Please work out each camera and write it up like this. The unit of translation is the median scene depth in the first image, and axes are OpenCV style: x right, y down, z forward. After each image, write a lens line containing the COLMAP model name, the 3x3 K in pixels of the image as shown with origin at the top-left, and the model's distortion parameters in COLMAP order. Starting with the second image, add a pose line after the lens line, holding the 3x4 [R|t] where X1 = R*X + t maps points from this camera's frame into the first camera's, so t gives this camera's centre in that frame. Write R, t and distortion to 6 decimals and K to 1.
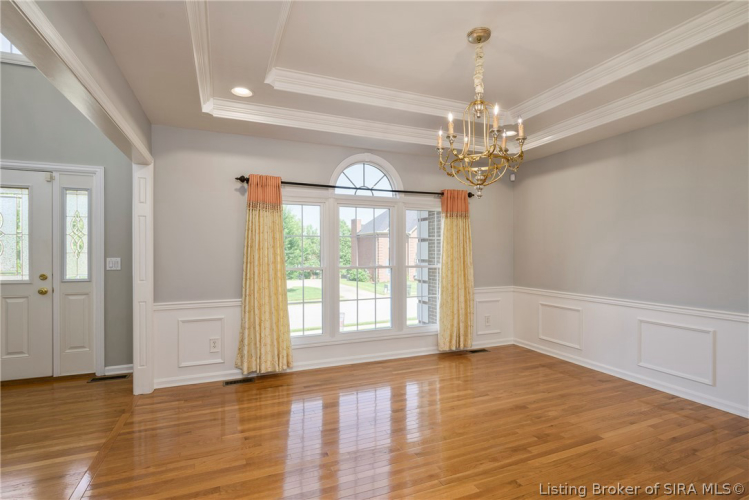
lens RADIAL K [[368.7, 0, 374.5], [0, 368.7, 250.0], [0, 0, 1]] dist [-0.003224, -0.000274]
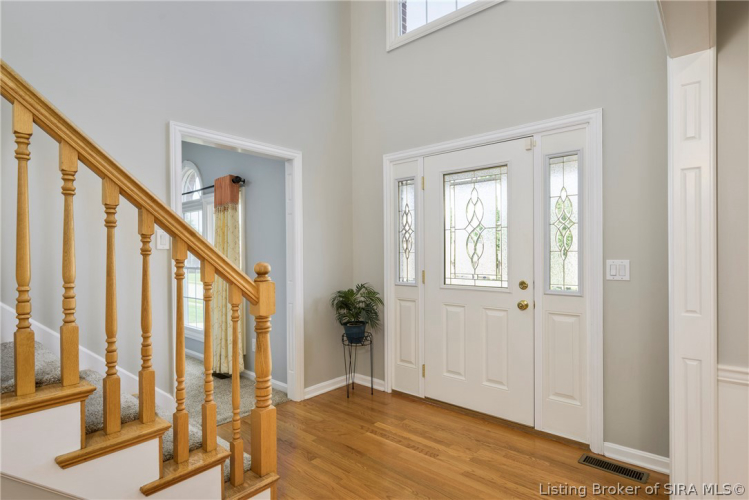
lens RADIAL K [[396.8, 0, 374.5], [0, 396.8, 250.0], [0, 0, 1]] dist [-0.005707, -0.000068]
pose [[0.433829, -0.001064, -0.900995, -0.321787], [0.003862, 0.999992, 0.000679, 0.004009], [0.900987, -0.003774, 0.433830, 0.392761]]
